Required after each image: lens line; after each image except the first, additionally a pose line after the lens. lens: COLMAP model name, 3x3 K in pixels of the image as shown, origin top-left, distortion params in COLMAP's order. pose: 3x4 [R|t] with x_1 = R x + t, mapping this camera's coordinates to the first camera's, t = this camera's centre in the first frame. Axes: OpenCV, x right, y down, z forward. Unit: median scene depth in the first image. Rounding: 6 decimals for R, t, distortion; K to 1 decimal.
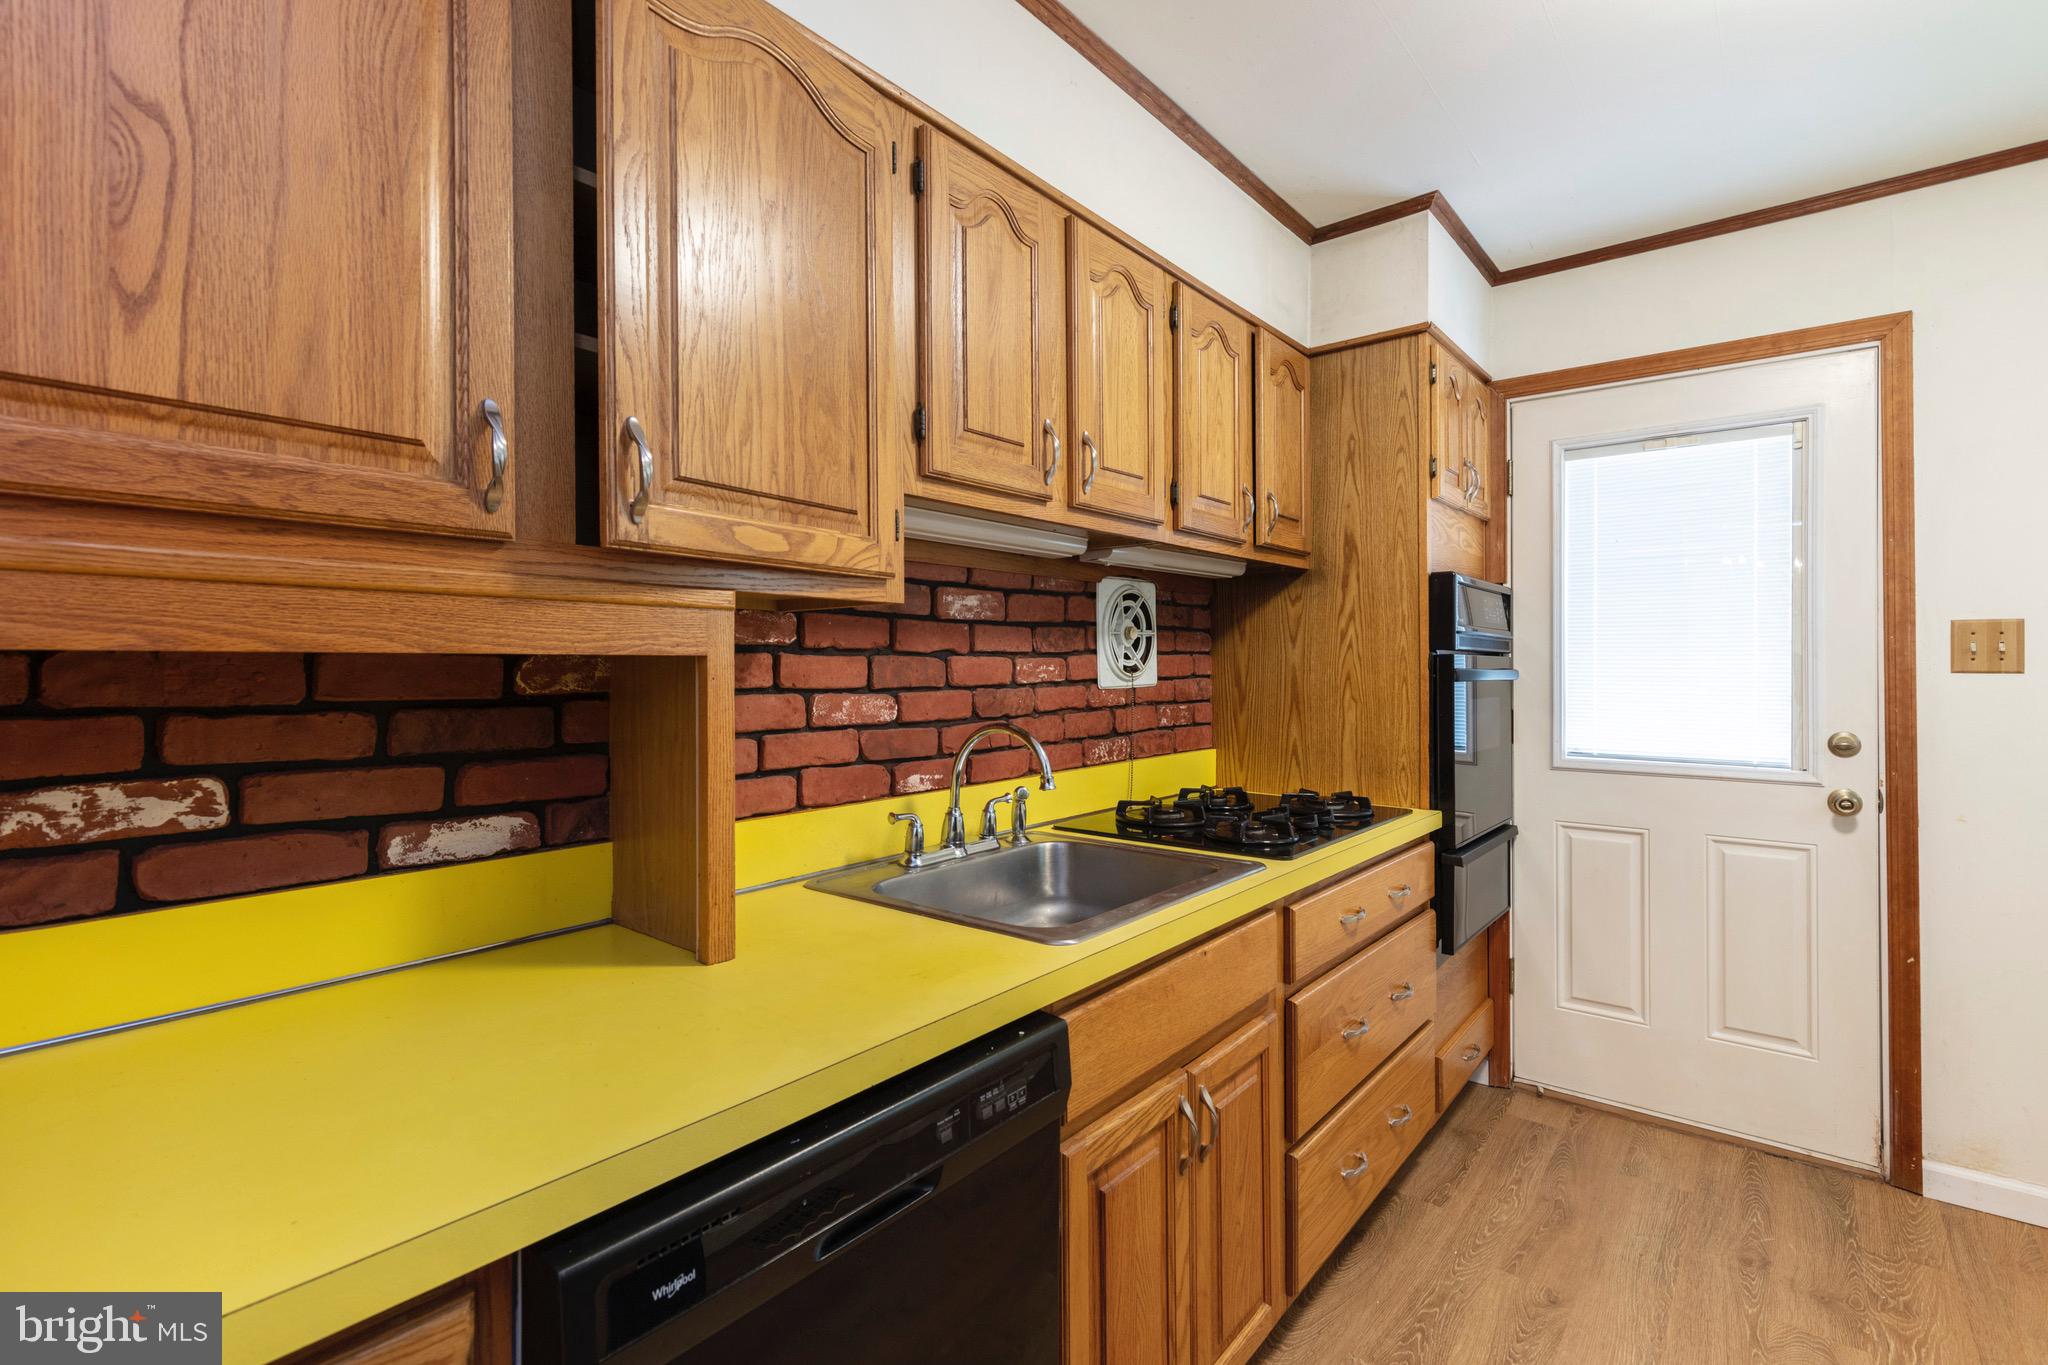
lens RADIAL K [[954.2, 0, 1024.0], [0, 954.2, 682.5], [0, 0, 1]] dist [0.000411, -0.000152]
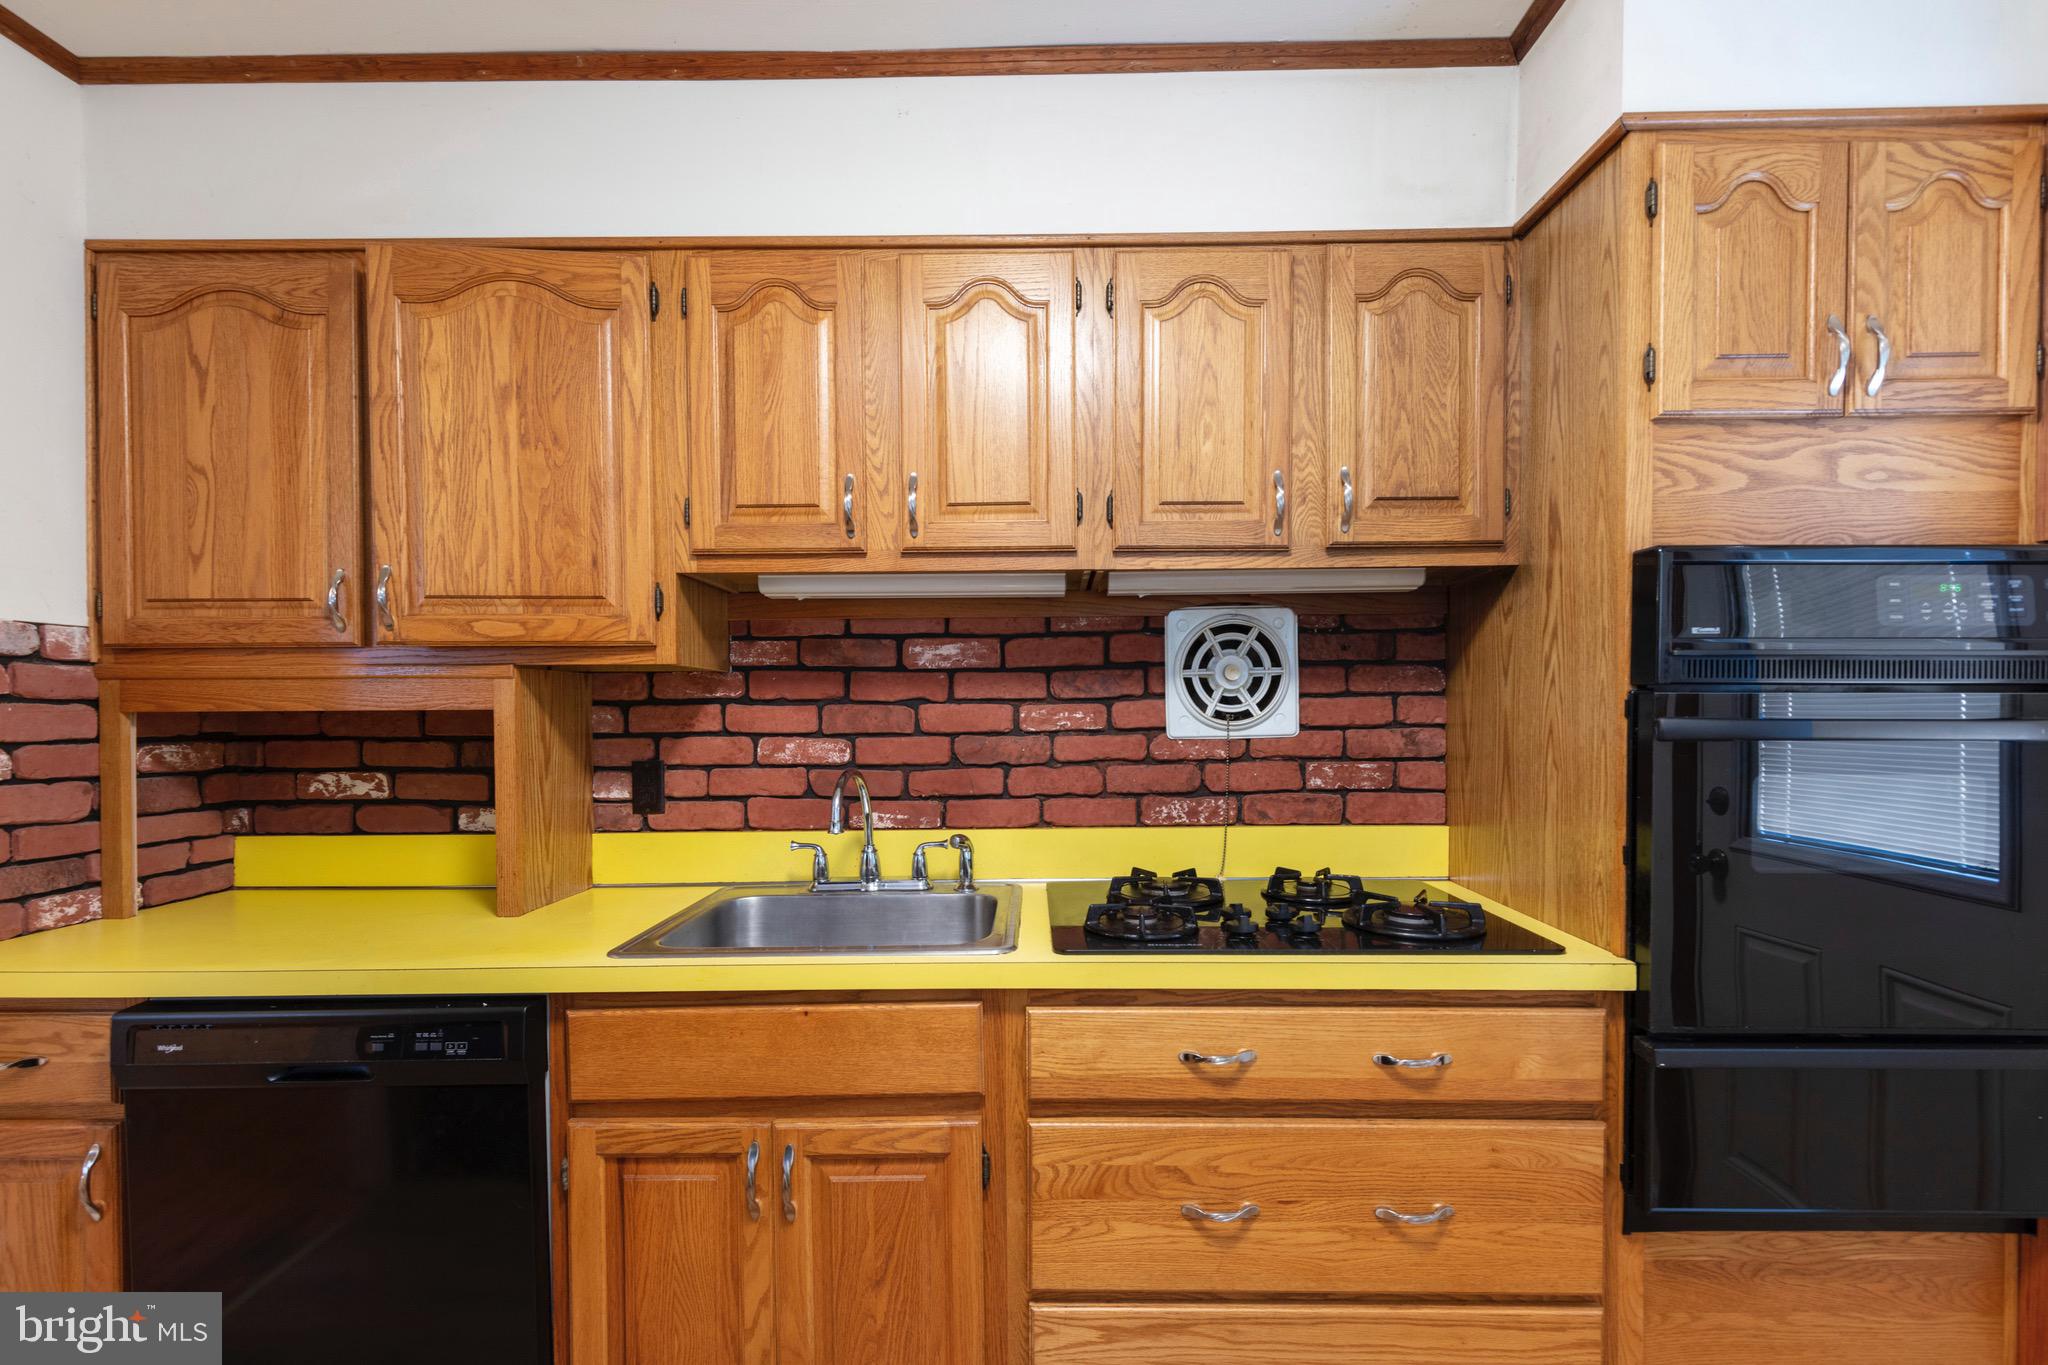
lens RADIAL K [[926.7, 0, 1028.0], [0, 926.7, 746.2], [0, 0, 1]] dist [-0.003770, -0.000838]
pose [[0.627775, 0.030772, -0.777787, 0.807924], [-0.008391, 0.999428, 0.032768, -0.016145], [0.778350, -0.014045, 0.627674, 0.458689]]
